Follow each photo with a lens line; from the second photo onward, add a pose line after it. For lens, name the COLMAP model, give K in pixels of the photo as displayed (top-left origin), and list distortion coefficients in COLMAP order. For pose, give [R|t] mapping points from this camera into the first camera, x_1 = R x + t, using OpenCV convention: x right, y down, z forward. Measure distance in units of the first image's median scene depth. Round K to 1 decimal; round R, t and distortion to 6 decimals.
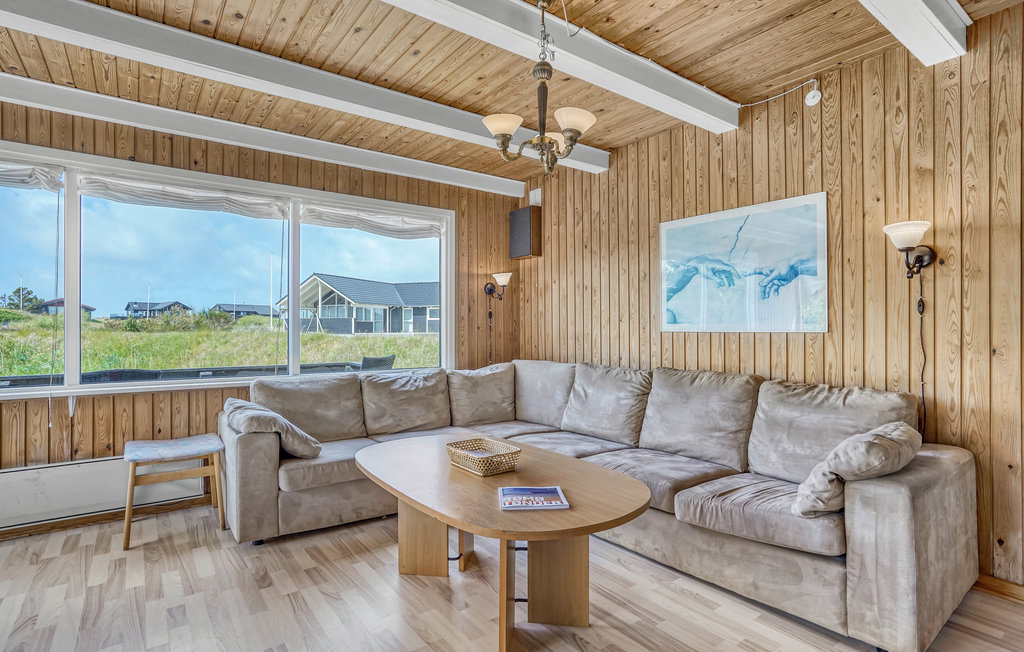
lens RADIAL K [[512.2, 0, 516.1], [0, 512.2, 325.1], [0, 0, 1]] dist [-0.040219, 0.017871]
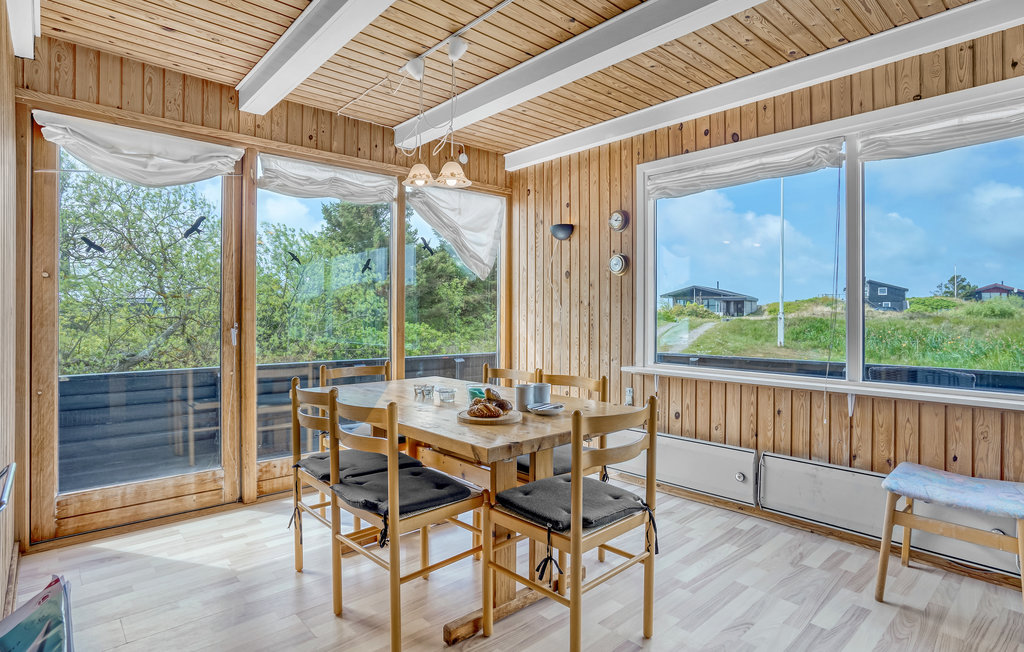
lens RADIAL K [[533.5, 0, 513.5], [0, 533.5, 314.2], [0, 0, 1]] dist [-0.013415, 0.001269]
pose [[0.089456, 0.001470, -0.995990, -0.009269], [0.002081, 0.999996, 0.001662, -0.000233], [0.995989, -0.002221, 0.089453, 0.315031]]
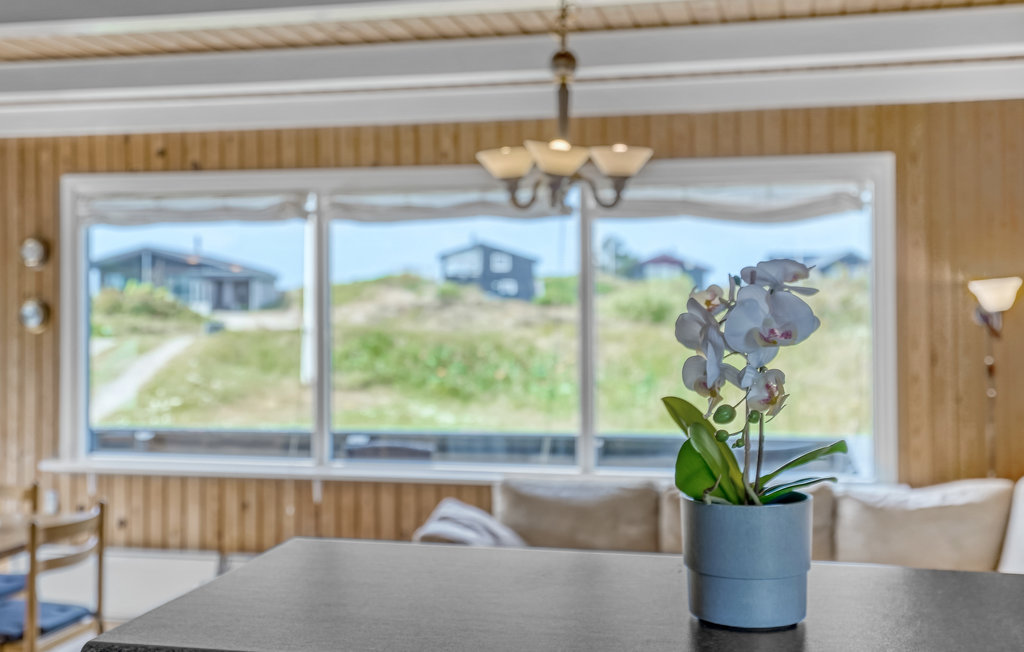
lens RADIAL K [[1253.0, 0, 515.6], [0, 1253.0, 287.8], [0, 0, 1]] dist [0.026516, 0.036453]
pose [[0.646471, -0.012164, -0.762841, 0.817098], [0.008883, 0.999925, -0.008417, -0.135368], [0.762886, -0.001335, 0.646531, -0.049151]]
